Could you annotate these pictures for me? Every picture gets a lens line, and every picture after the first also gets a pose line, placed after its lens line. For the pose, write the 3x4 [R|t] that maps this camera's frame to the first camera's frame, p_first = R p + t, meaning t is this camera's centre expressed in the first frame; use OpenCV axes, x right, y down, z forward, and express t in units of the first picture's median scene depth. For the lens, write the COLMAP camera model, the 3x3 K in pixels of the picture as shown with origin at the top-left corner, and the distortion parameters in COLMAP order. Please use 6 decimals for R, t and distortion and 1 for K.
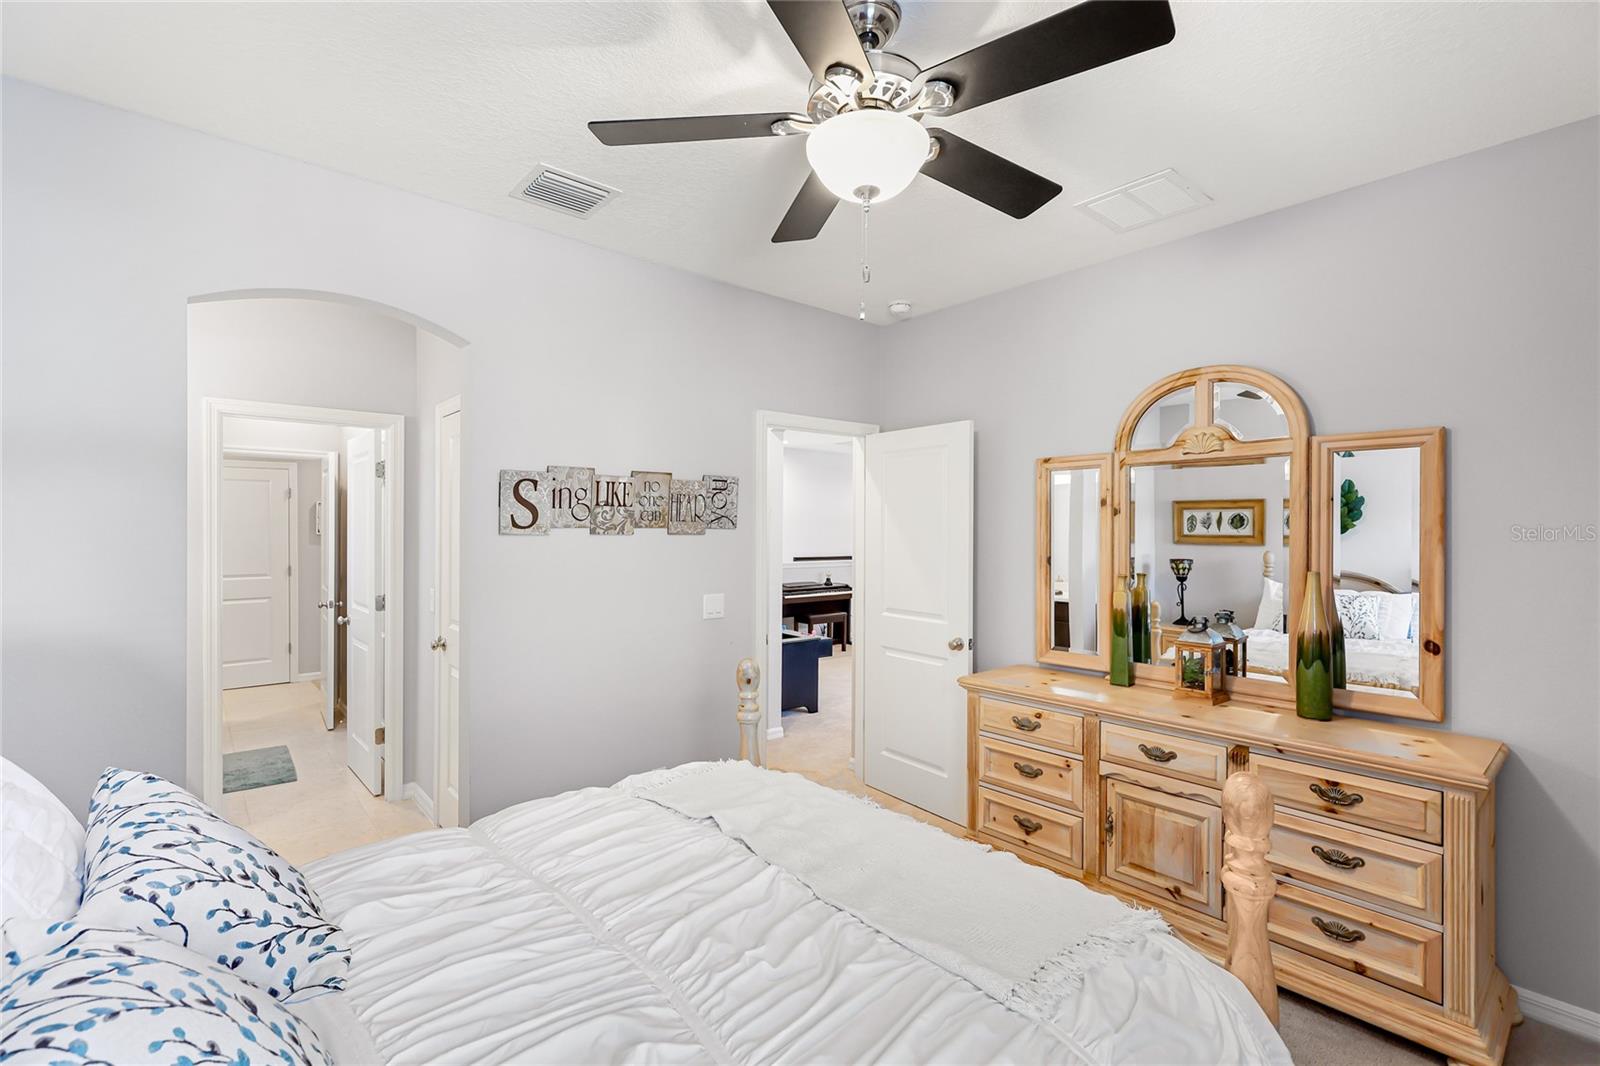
lens RADIAL K [[717.2, 0, 800.0], [0, 717.2, 533.0], [0, 0, 1]] dist [-0.000150, -0.000053]
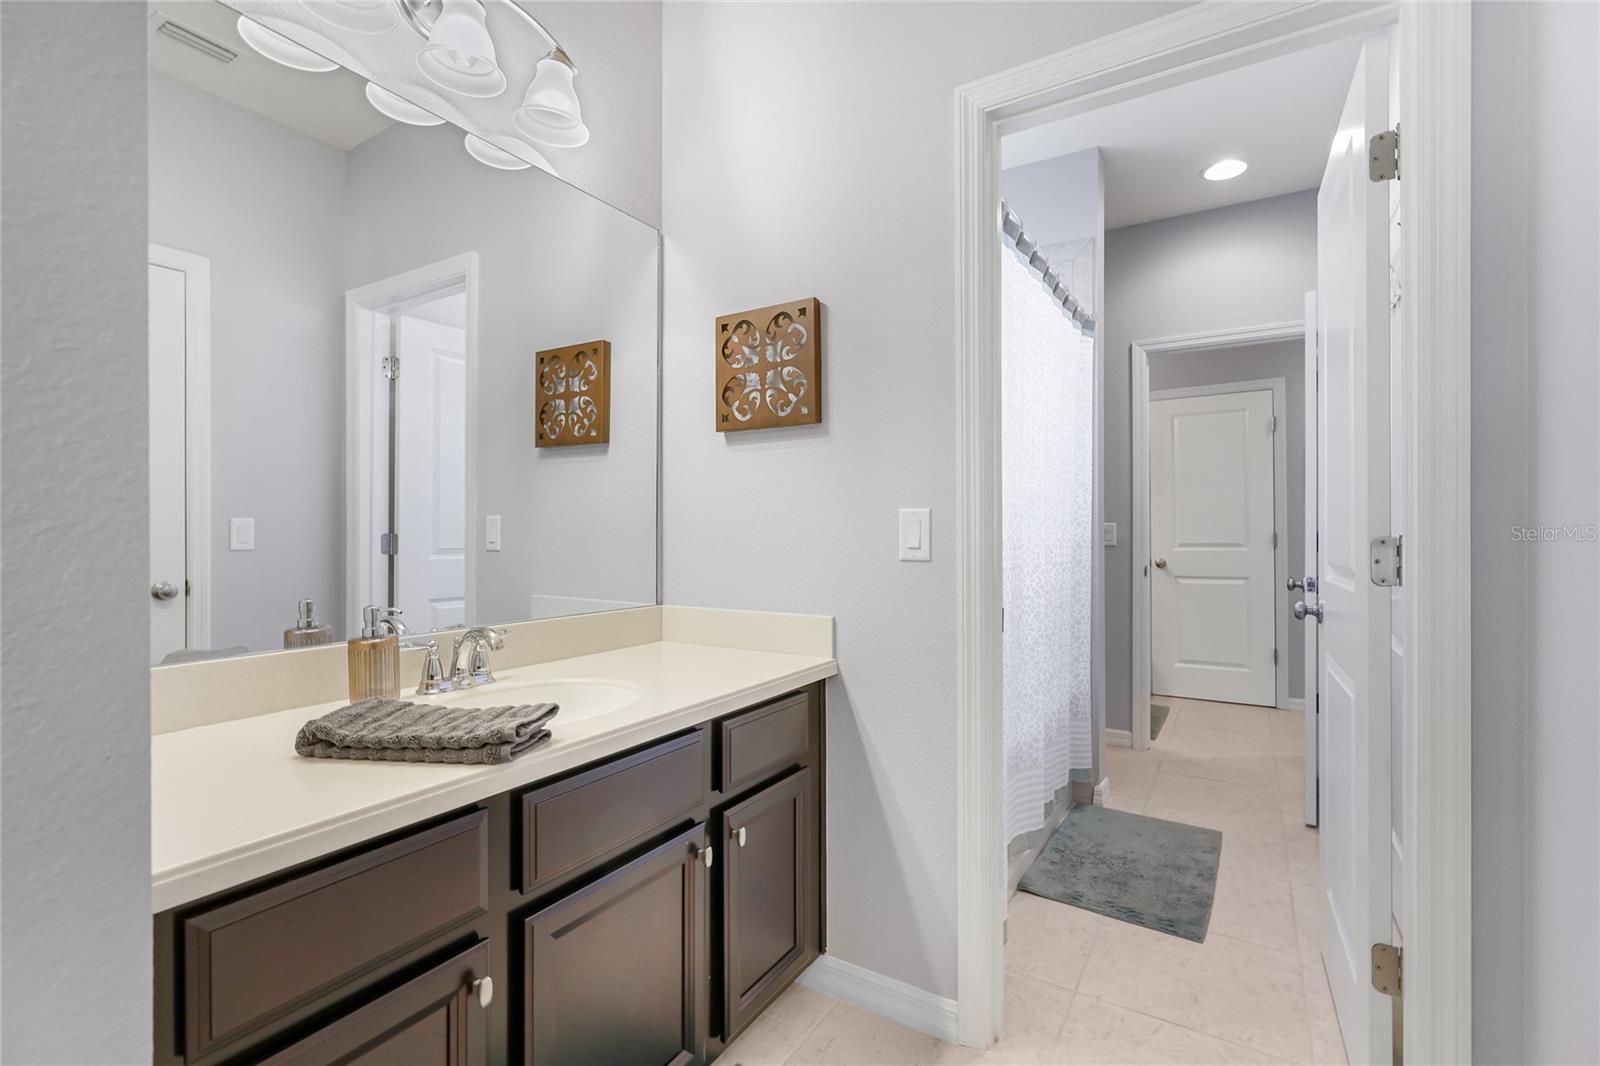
lens RADIAL K [[717.2, 0, 800.0], [0, 717.2, 533.0], [0, 0, 1]] dist [-0.000150, -0.000053]
pose [[0.300748, -0.002998, -0.953699, -0.327125], [-0.002133, 0.999990, -0.003816, 0.078538], [0.953701, 0.003182, 0.300738, 0.597548]]
